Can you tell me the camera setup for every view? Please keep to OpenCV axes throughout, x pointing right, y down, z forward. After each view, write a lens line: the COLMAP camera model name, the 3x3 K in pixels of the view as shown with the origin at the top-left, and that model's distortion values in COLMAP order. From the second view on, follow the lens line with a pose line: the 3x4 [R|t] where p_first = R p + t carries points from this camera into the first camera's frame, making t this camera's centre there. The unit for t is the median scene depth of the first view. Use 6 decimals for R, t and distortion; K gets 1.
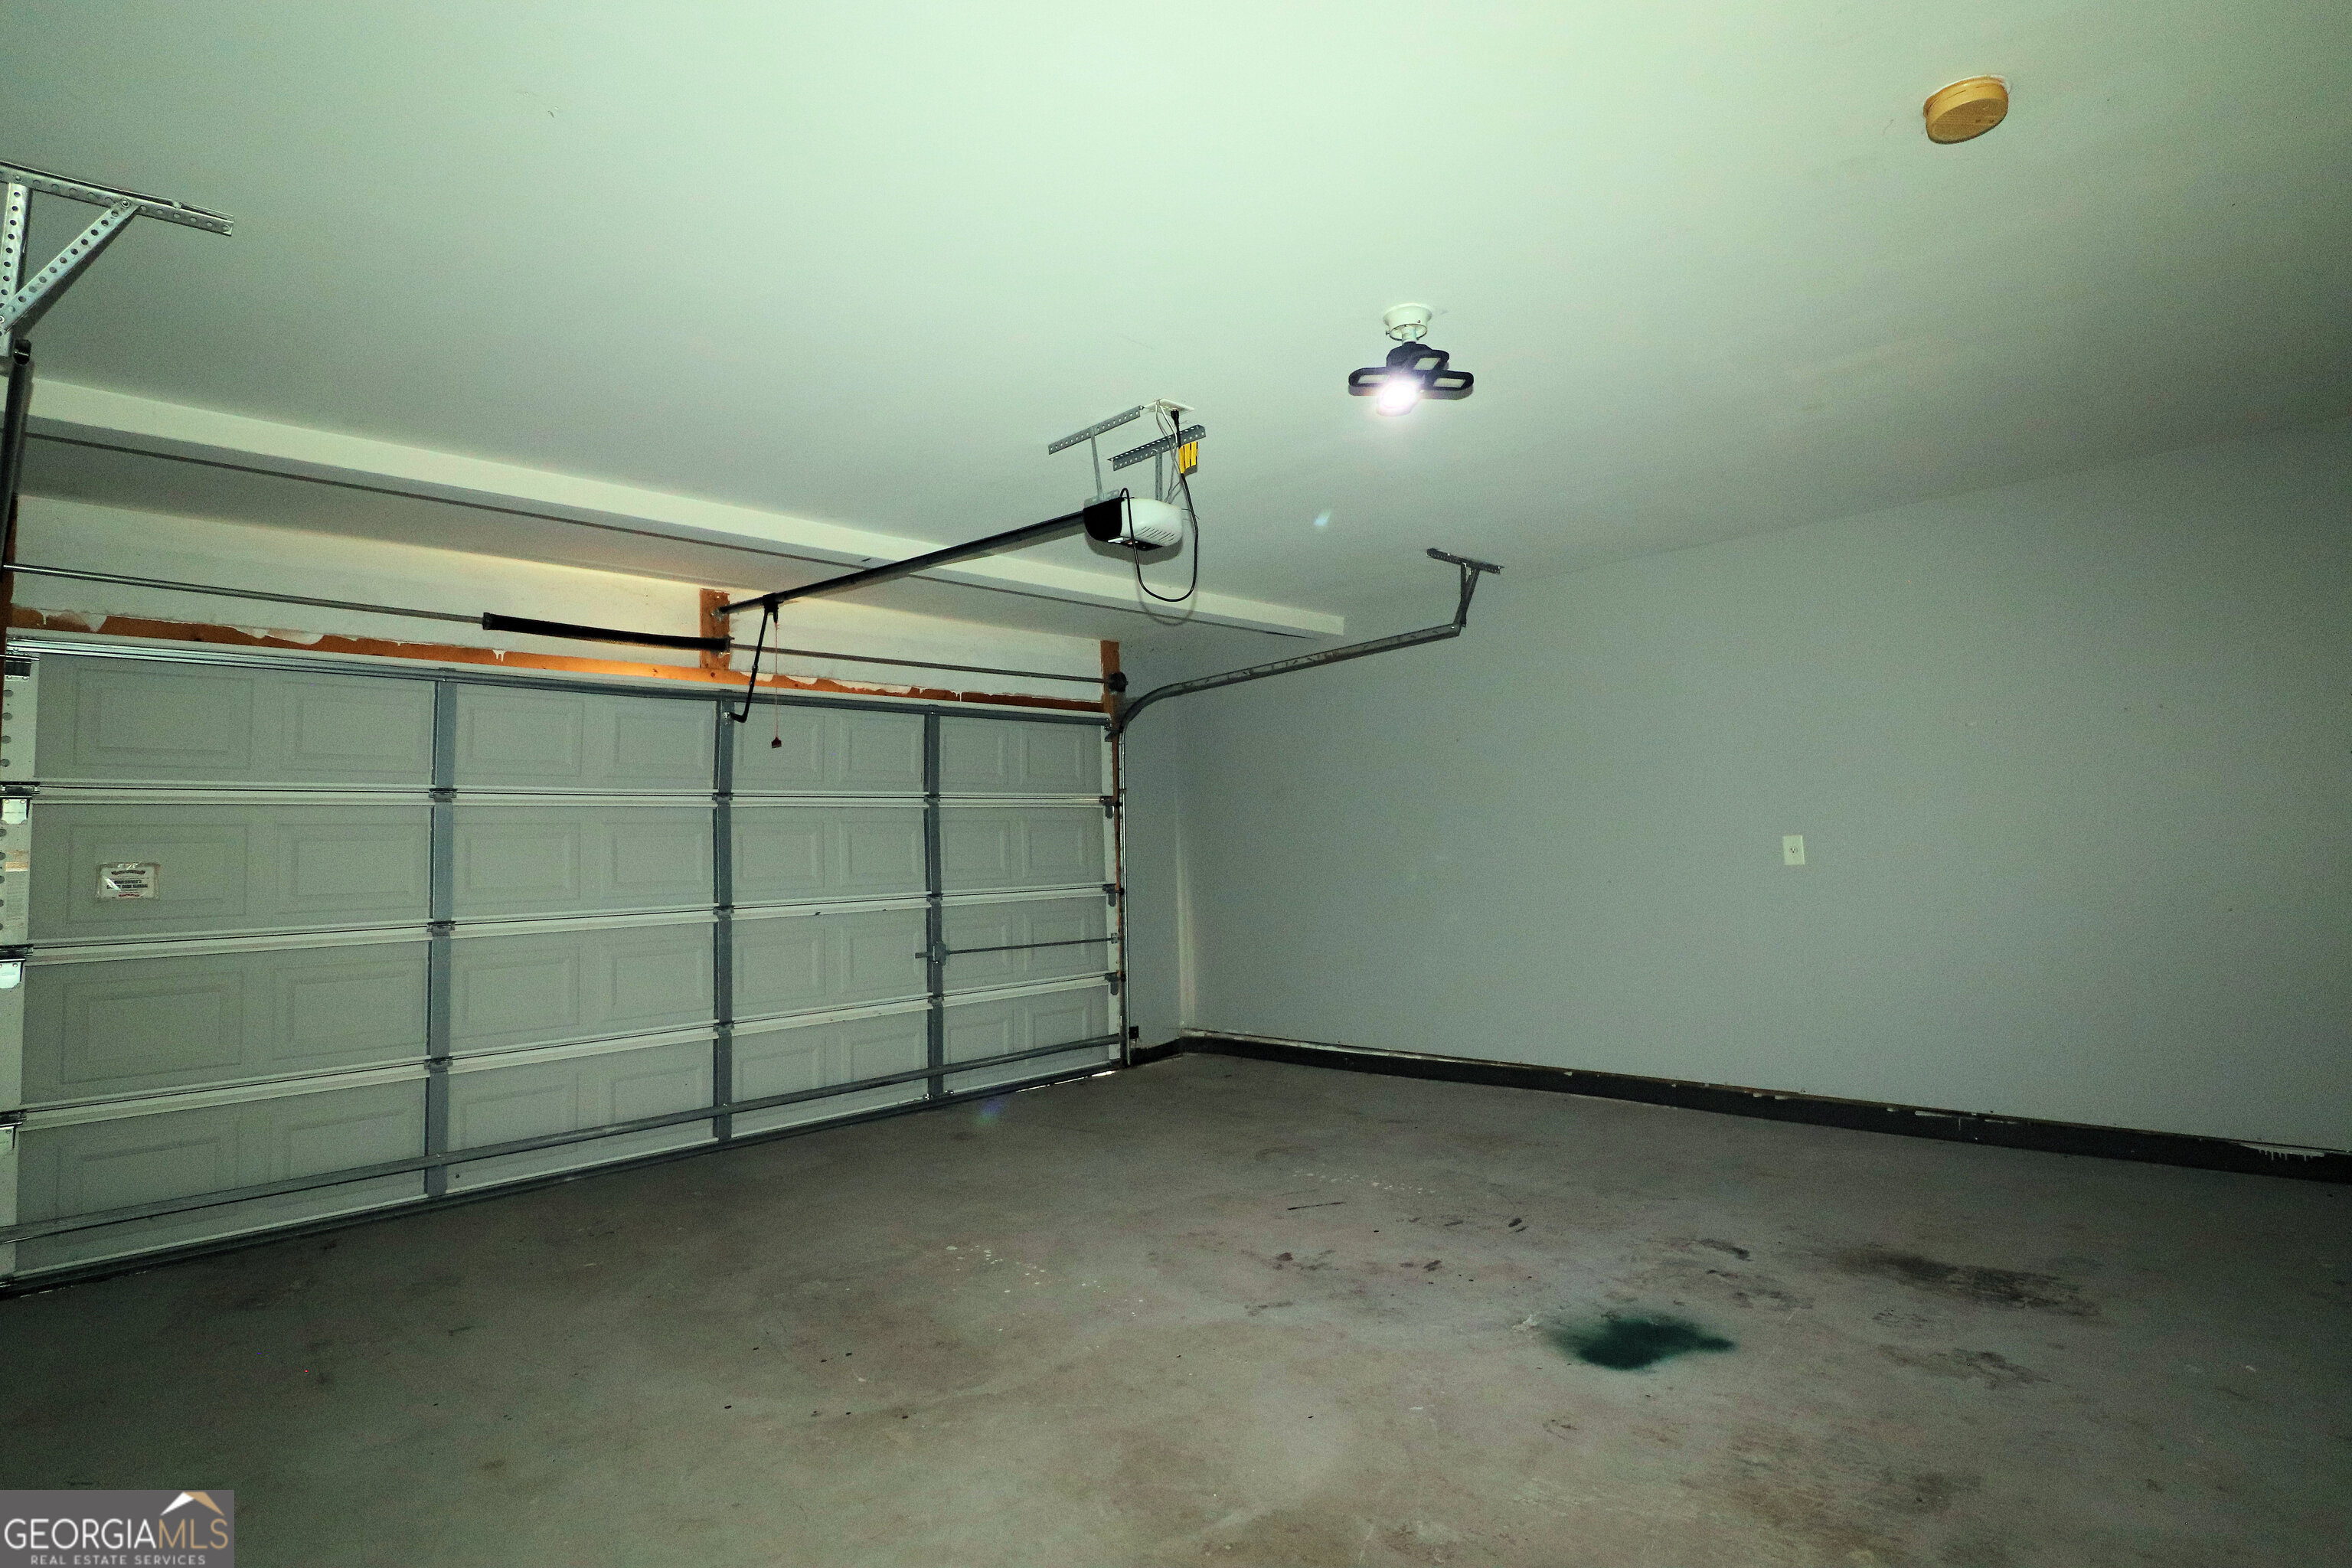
lens RADIAL K [[1203.6, 0, 1174.1], [0, 1203.6, 757.3], [0, 0, 1]] dist [-0.005282, -0.001946]
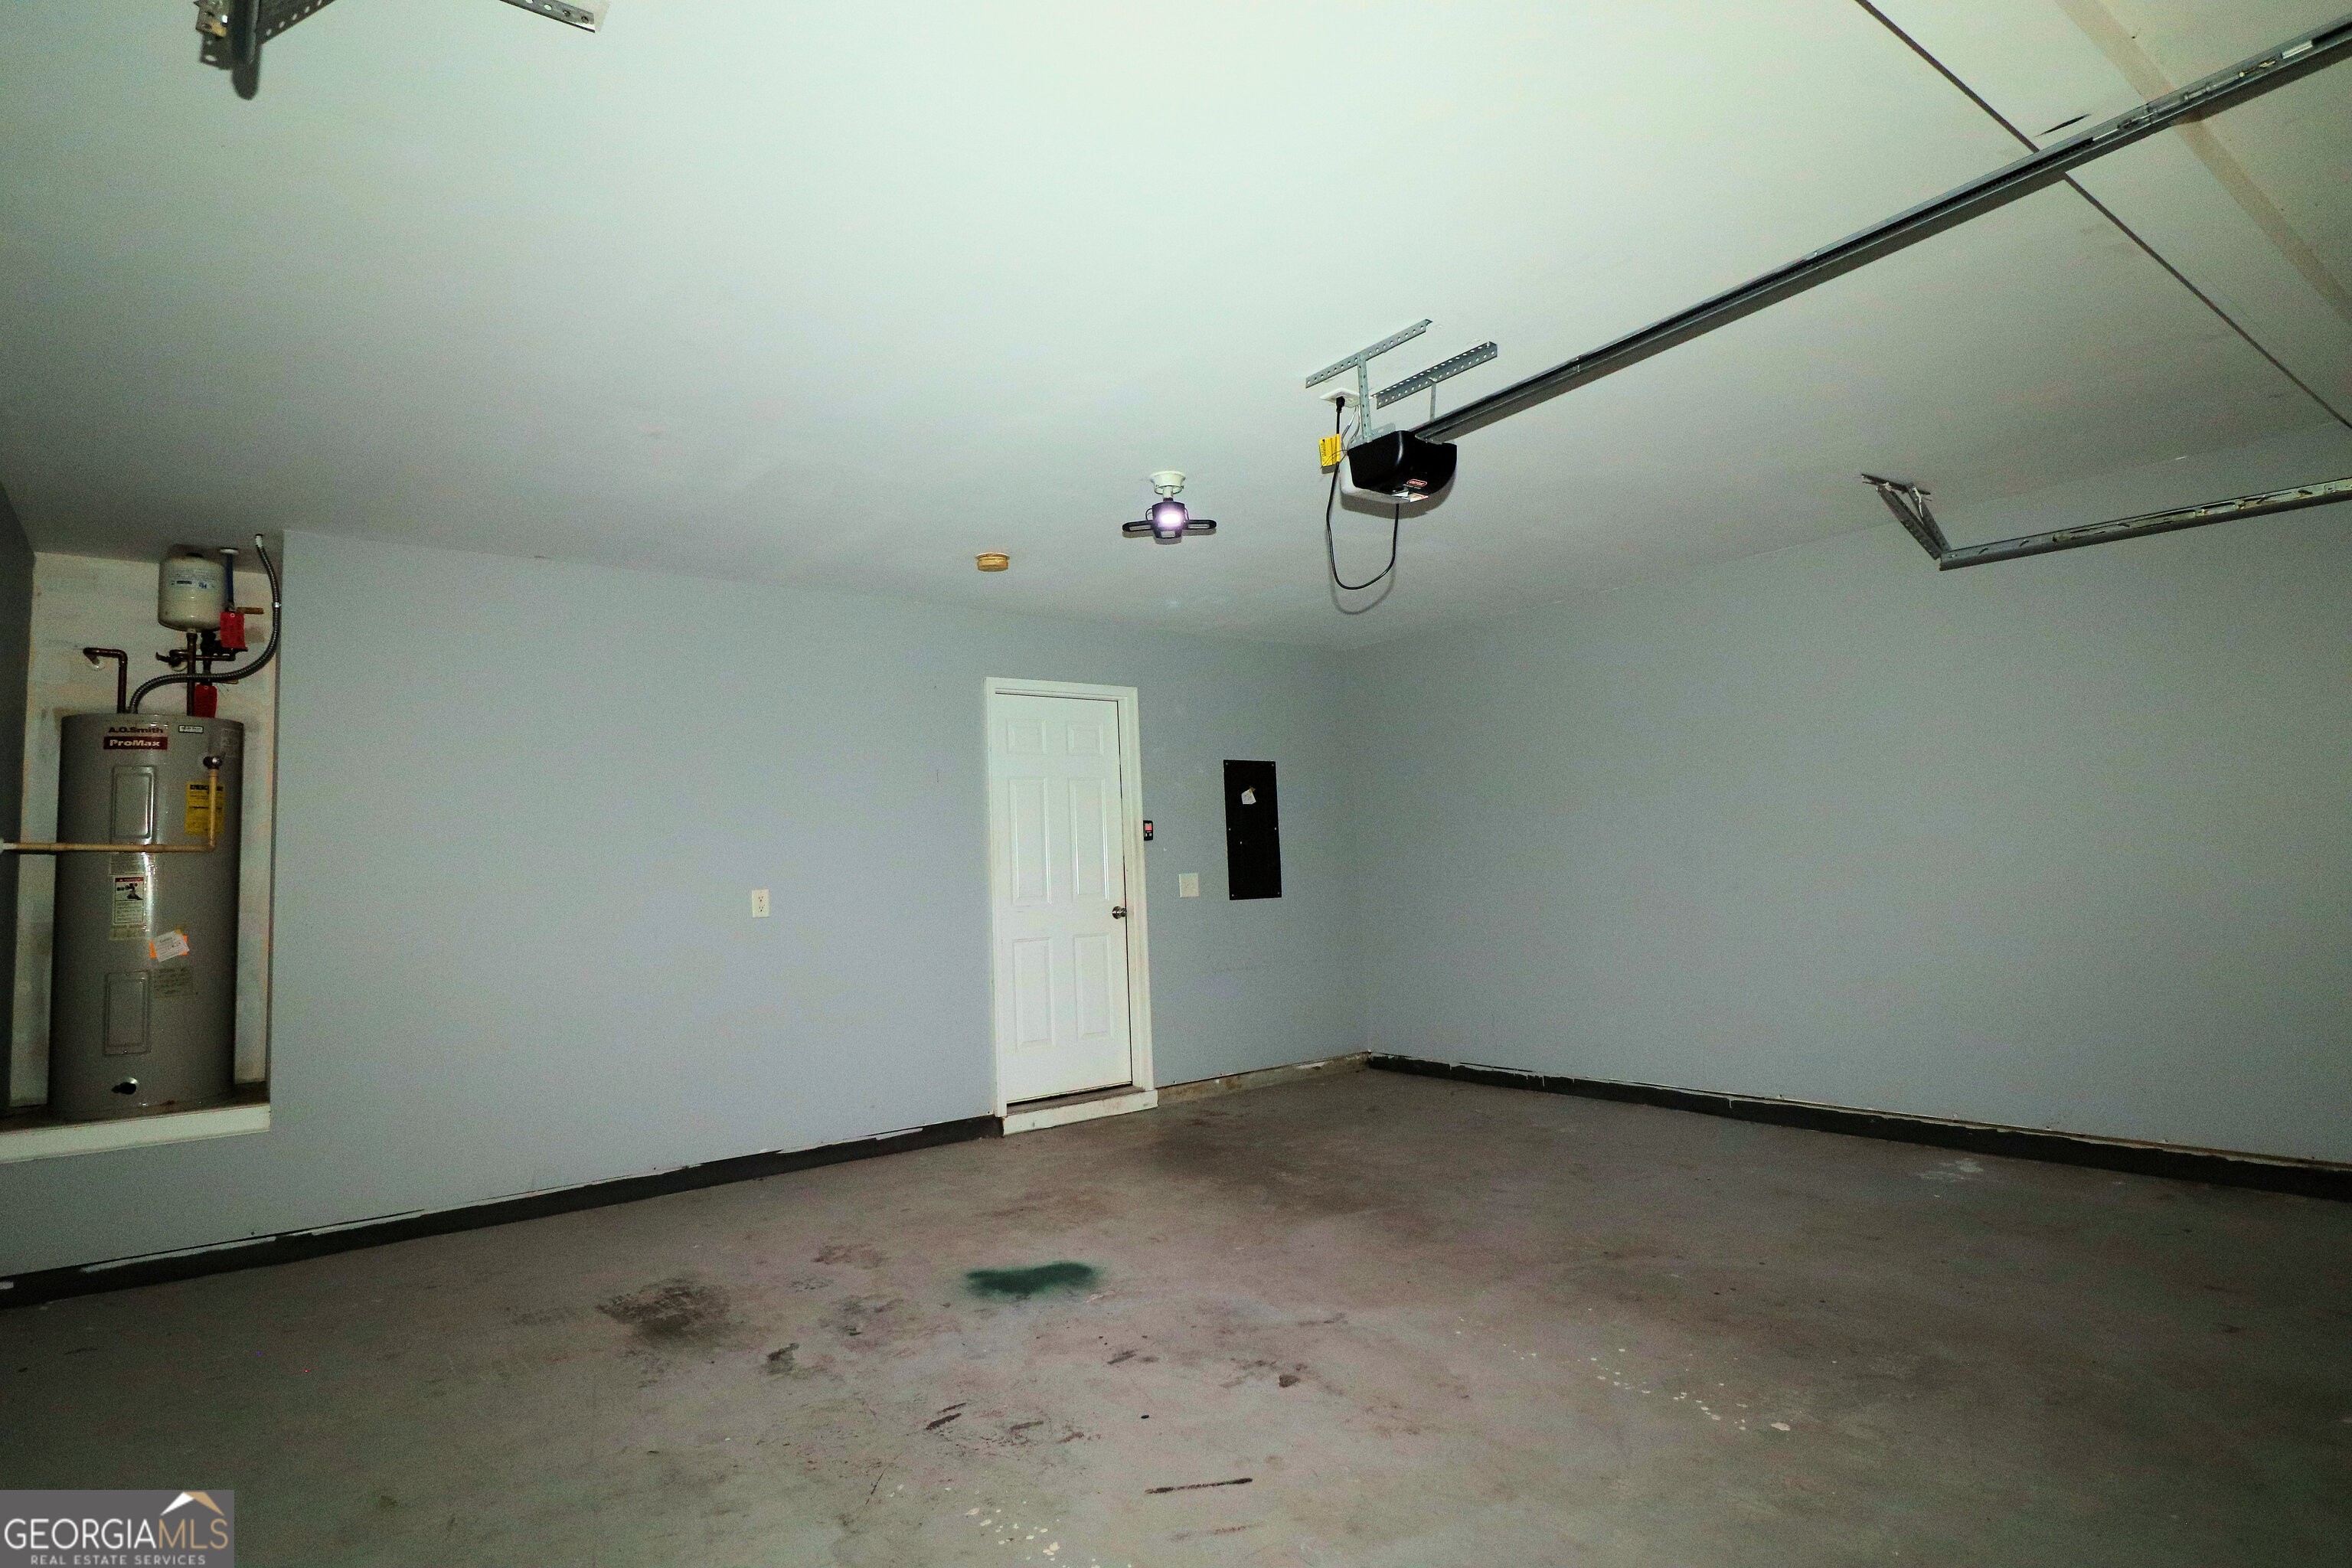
lens RADIAL K [[1233.8, 0, 1203.2], [0, 1233.8, 766.6], [0, 0, 1]] dist [0.002226, -0.011473]
pose [[-0.991903, 0.081067, 0.097759, 0.039353], [0.063697, 0.983507, -0.169283, 0.168673], [-0.109870, -0.161685, -0.980707, 2.026779]]
